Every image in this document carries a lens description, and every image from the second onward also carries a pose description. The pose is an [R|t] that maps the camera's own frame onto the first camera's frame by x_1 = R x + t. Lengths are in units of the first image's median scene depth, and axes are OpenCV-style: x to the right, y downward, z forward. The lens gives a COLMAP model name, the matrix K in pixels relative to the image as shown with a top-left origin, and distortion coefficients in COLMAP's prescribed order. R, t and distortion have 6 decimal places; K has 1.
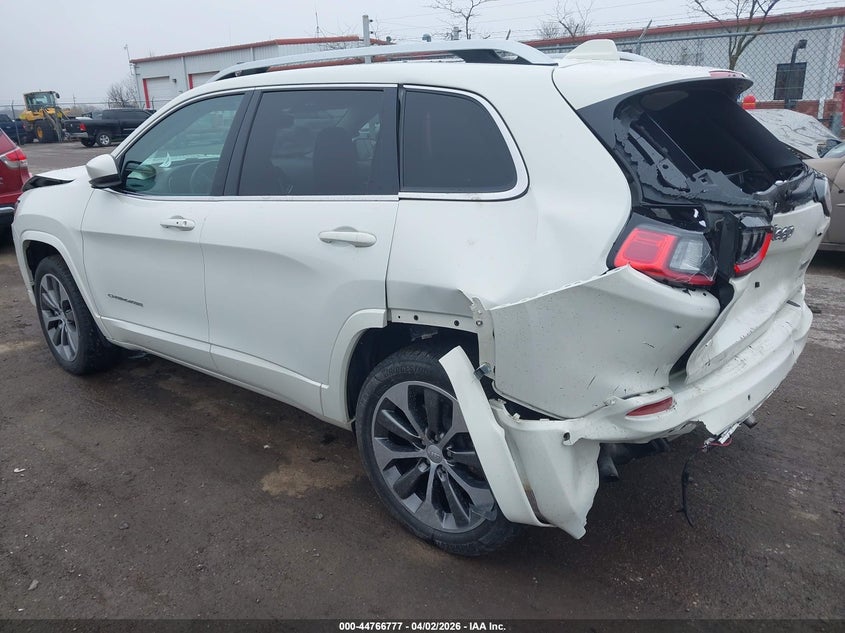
lens RADIAL K [[635.7, 0, 416.7], [0, 635.7, 316.0], [0, 0, 1]] dist [-0.002725, -0.000653]
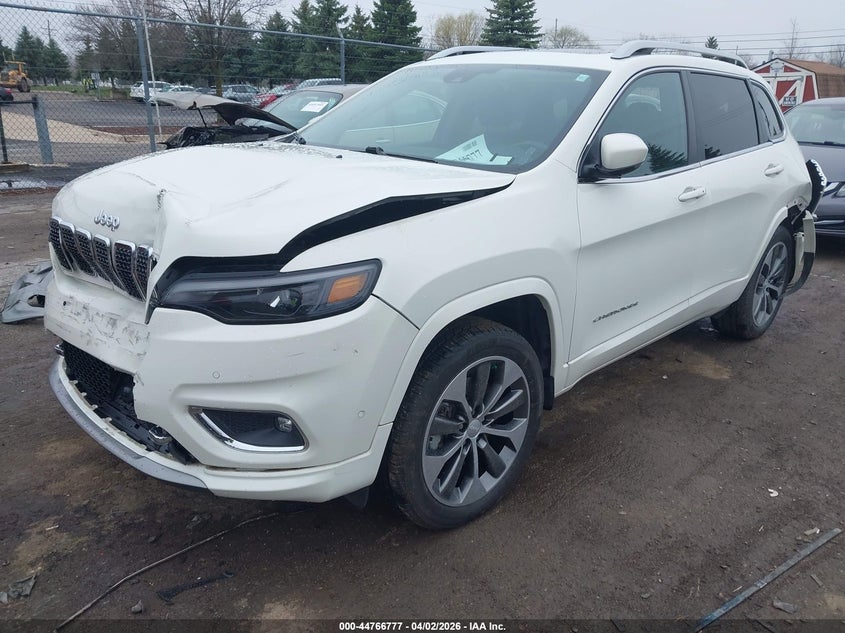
lens RADIAL K [[666.5, 0, 422.5], [0, 666.5, 316.5], [0, 0, 1]] dist [0.006219, -0.003598]
pose [[0.132284, -0.314805, 0.939893, -0.935847], [0.254221, 0.927284, 0.274802, -0.228117], [-0.958057, 0.202588, 0.202695, 0.767934]]
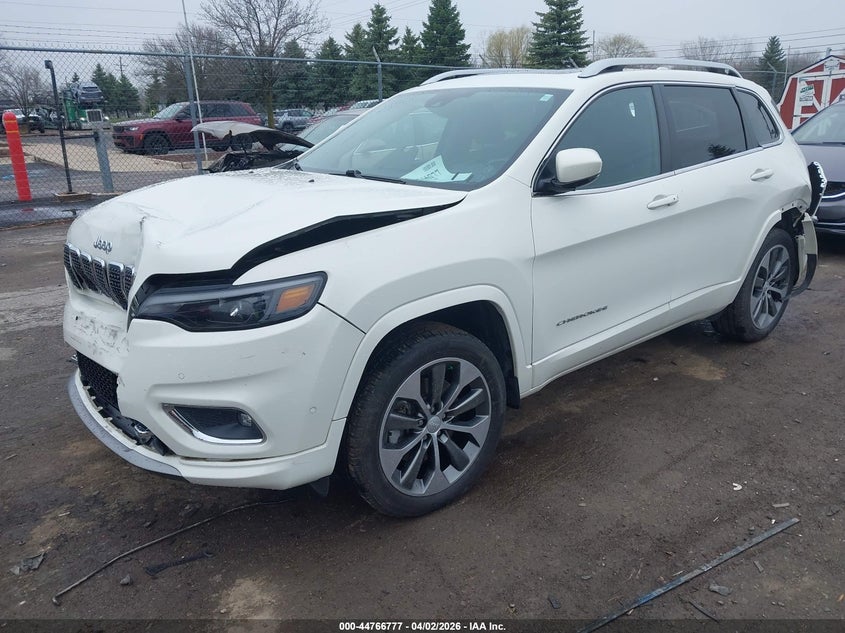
lens RADIAL K [[659.1, 0, 422.5], [0, 659.1, 316.5], [0, 0, 1]] dist [-0.001075, 0.011704]
pose [[0.204231, -0.300481, 0.931665, -0.963109], [0.294953, 0.926385, 0.234121, -0.214547], [-0.933430, 0.226983, 0.277825, 0.692057]]
